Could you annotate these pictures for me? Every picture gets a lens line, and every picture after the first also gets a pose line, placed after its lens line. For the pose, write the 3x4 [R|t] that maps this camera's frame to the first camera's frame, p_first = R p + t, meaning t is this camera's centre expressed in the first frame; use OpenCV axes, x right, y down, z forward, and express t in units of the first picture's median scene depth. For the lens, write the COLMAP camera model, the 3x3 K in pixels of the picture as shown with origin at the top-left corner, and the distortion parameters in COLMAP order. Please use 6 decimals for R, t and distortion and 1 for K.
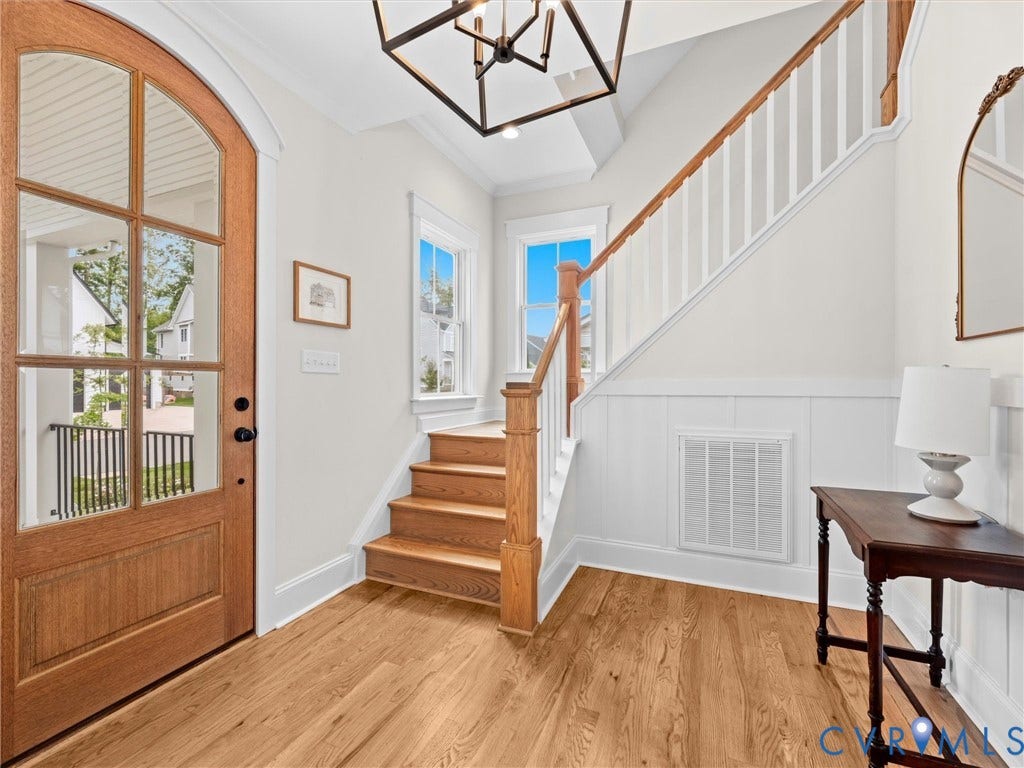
lens RADIAL K [[445.8, 0, 516.9], [0, 445.8, 383.4], [0, 0, 1]] dist [0.000313, -0.000564]
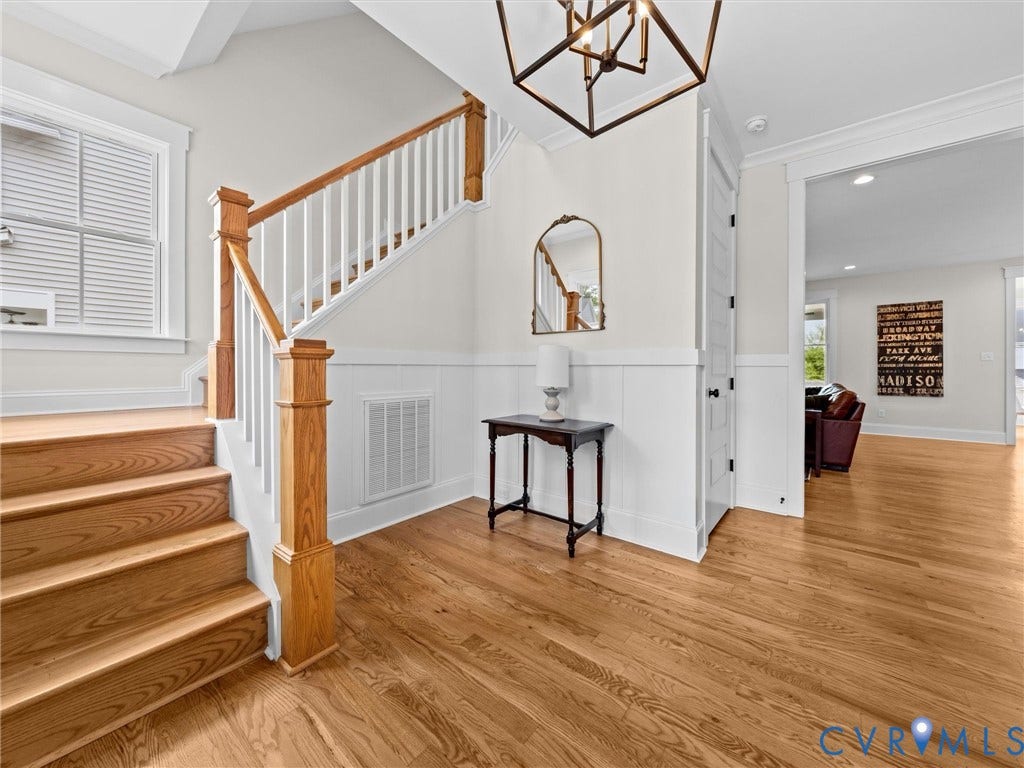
lens RADIAL K [[394.2, 0, 514.6], [0, 394.2, 367.9], [0, 0, 1]] dist [0.006011, -0.000327]
pose [[0.276902, 0.002834, 0.960894, -0.543909], [-0.001812, 0.999995, -0.002427, 0.044730], [-0.960896, -0.001070, 0.276906, 0.446635]]
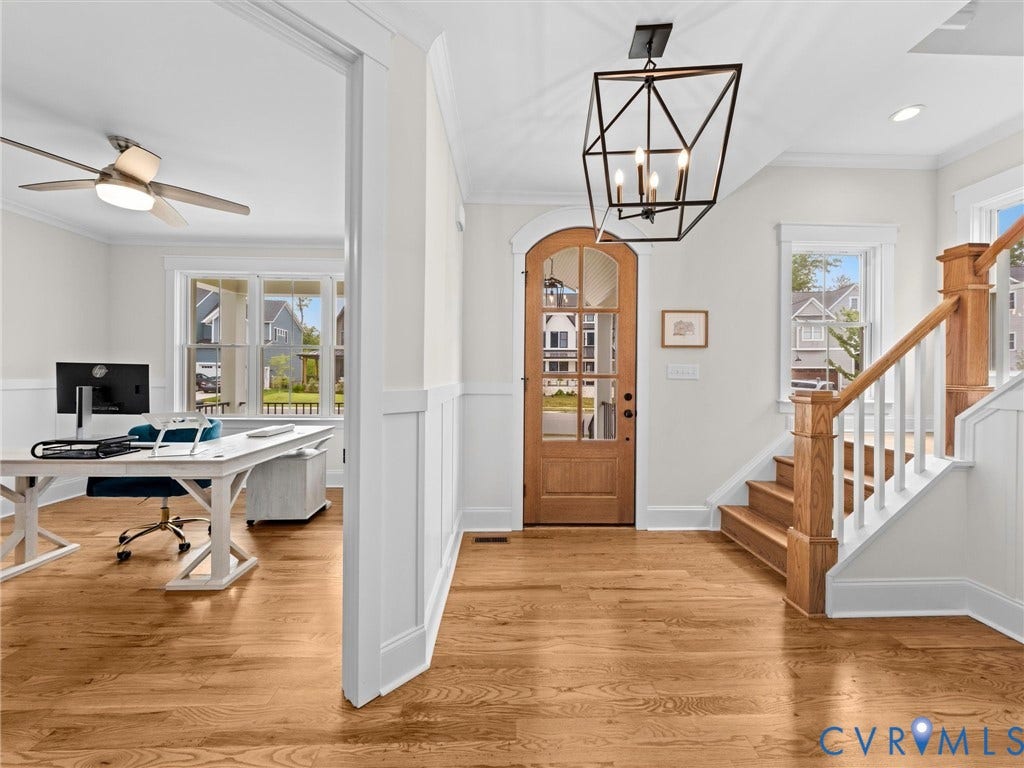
lens RADIAL K [[394.2, 0, 513.8], [0, 394.2, 377.4], [0, 0, 1]] dist [0.006011, -0.000327]
pose [[0.413421, 0.007457, -0.910509, 0.585963], [-0.009899, 0.999944, 0.003695, -0.030750], [0.910486, 0.007485, 0.413472, -0.083989]]
